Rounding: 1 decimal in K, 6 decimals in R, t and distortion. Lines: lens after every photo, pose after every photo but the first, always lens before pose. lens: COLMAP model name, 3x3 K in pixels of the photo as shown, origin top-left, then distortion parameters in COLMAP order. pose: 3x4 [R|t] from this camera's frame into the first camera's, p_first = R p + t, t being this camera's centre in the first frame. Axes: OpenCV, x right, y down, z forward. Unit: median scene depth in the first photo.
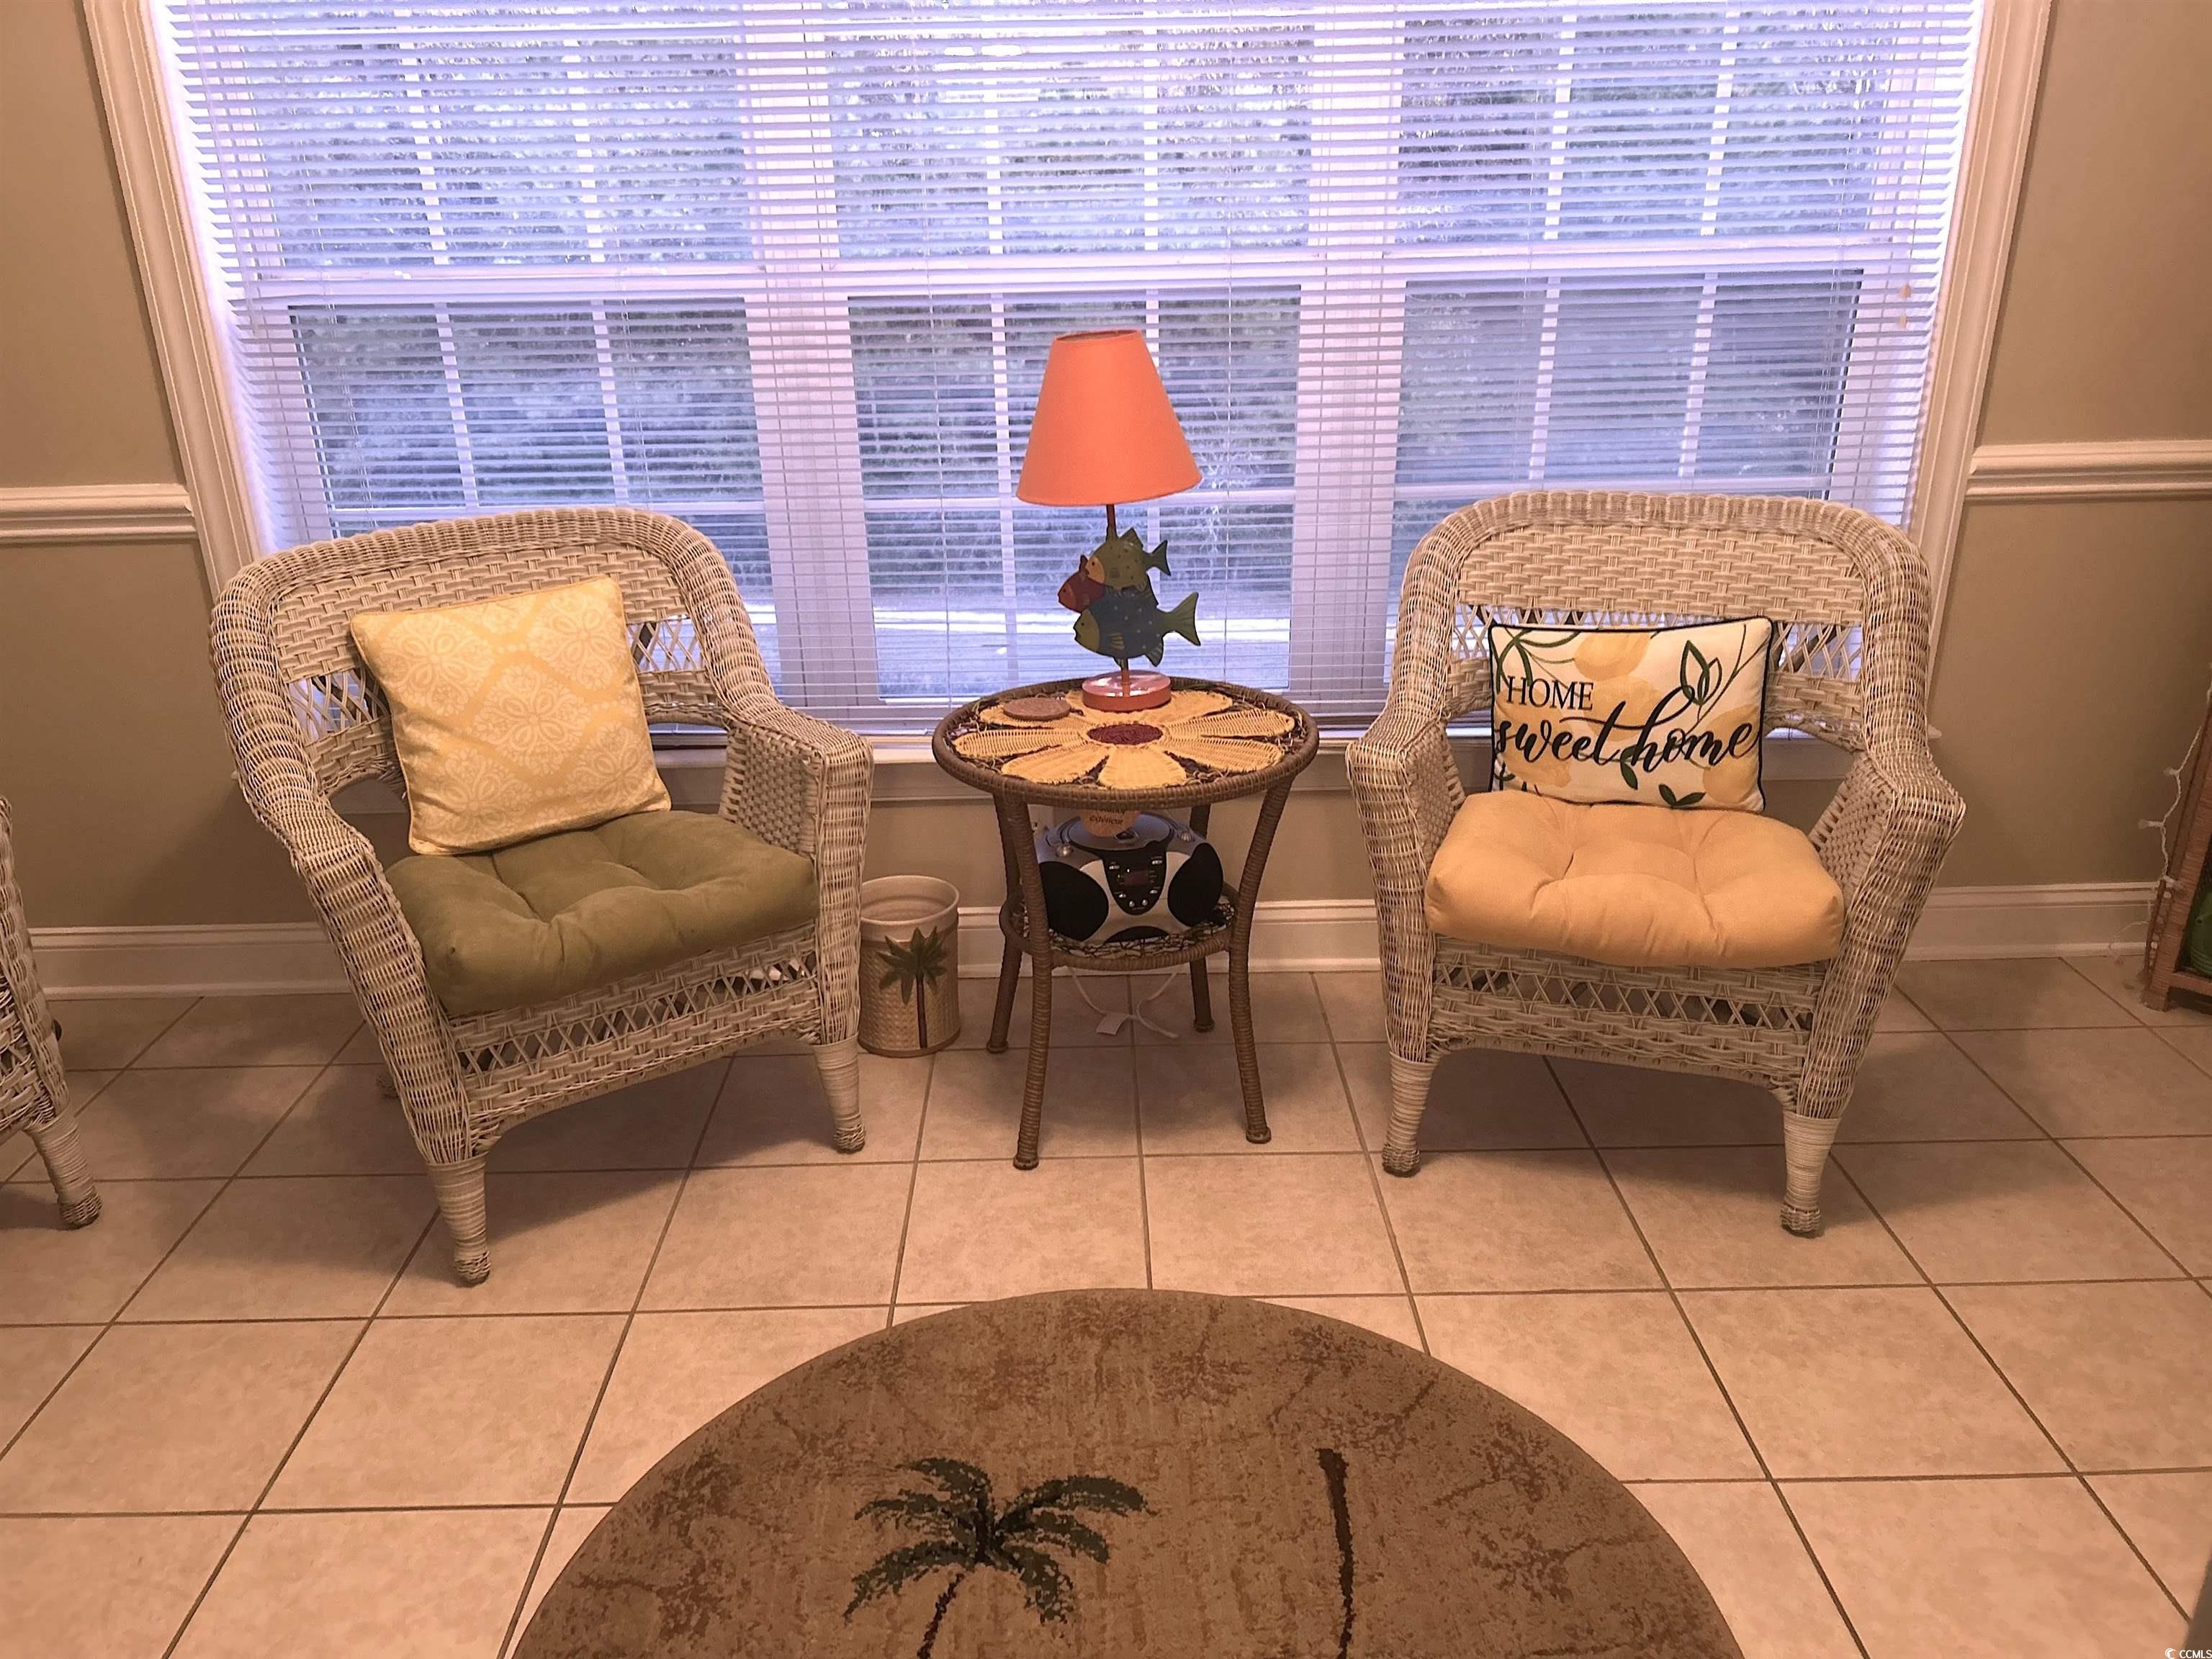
lens RADIAL K [[1640.7, 0, 1099.1], [0, 1640.7, 845.0], [0, 0, 1]] dist [0.032543, -0.031781]
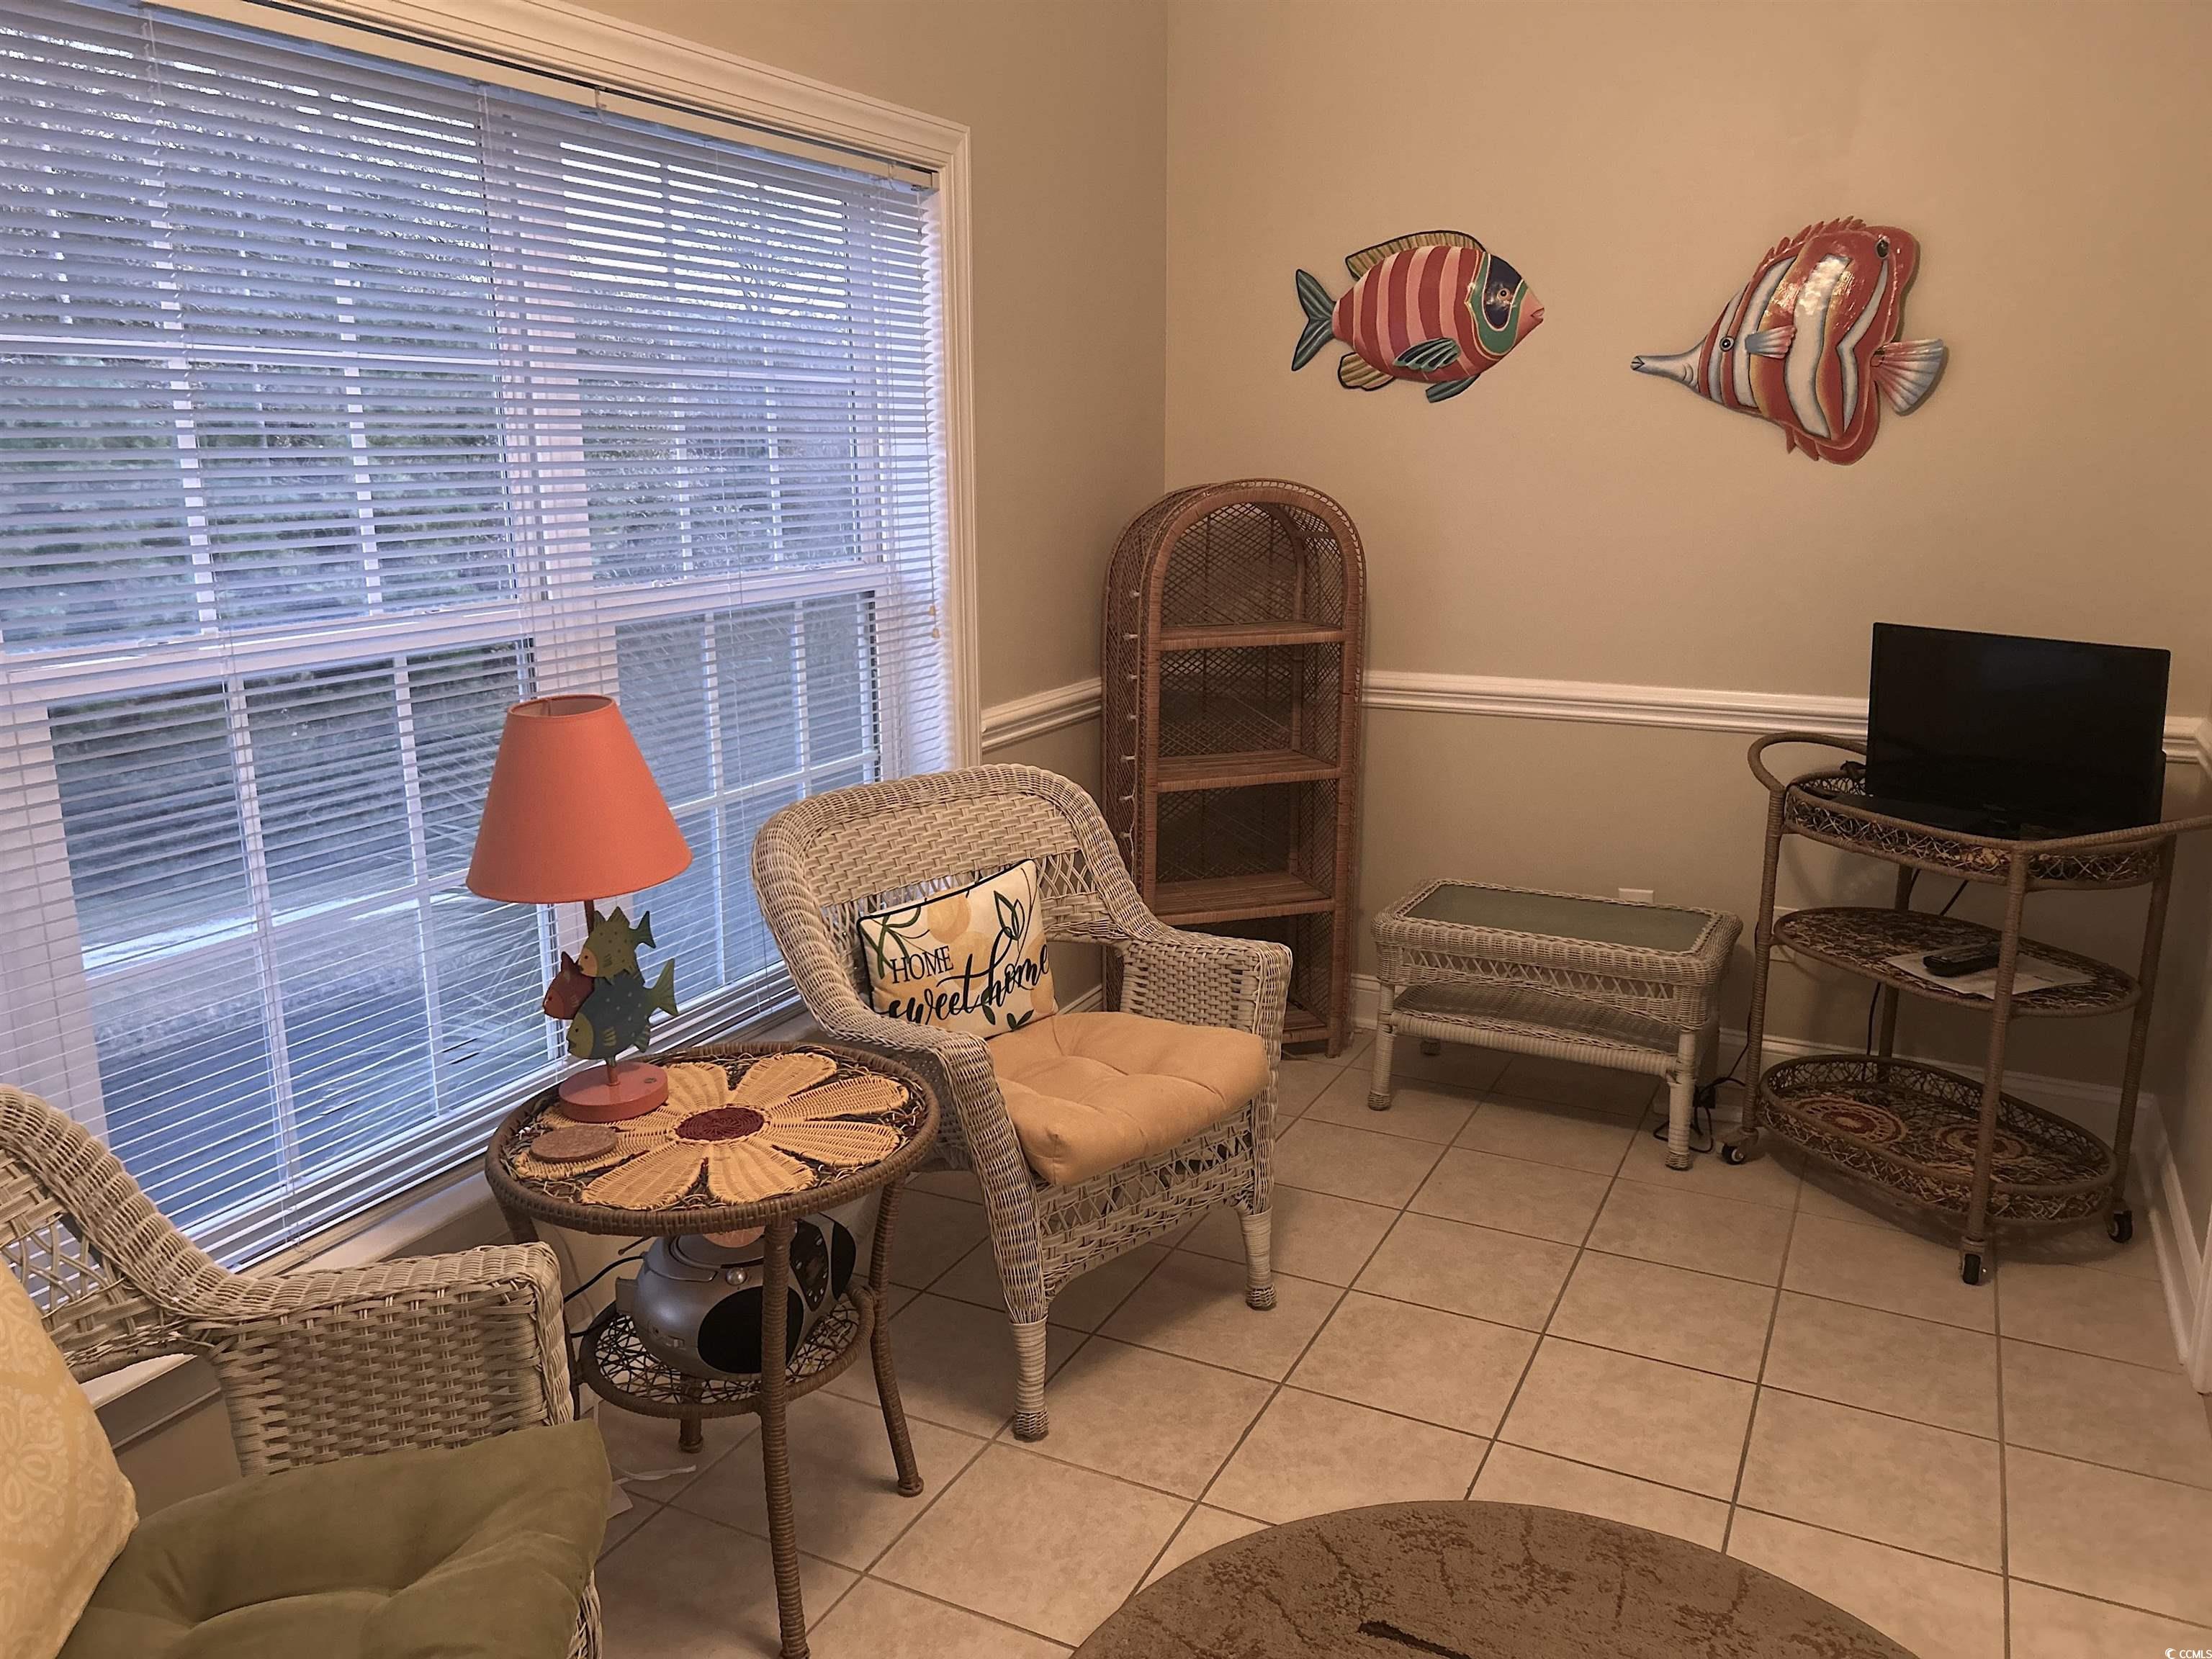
lens RADIAL K [[1640.7, 0, 1104.6], [0, 1640.7, 817.0], [0, 0, 1]] dist [0.032543, -0.031781]
pose [[0.455255, -0.177308, 0.872528, -0.615326], [0.320569, 0.946891, 0.025157, -0.176017], [-0.830650, 0.268252, 0.487916, 0.342258]]
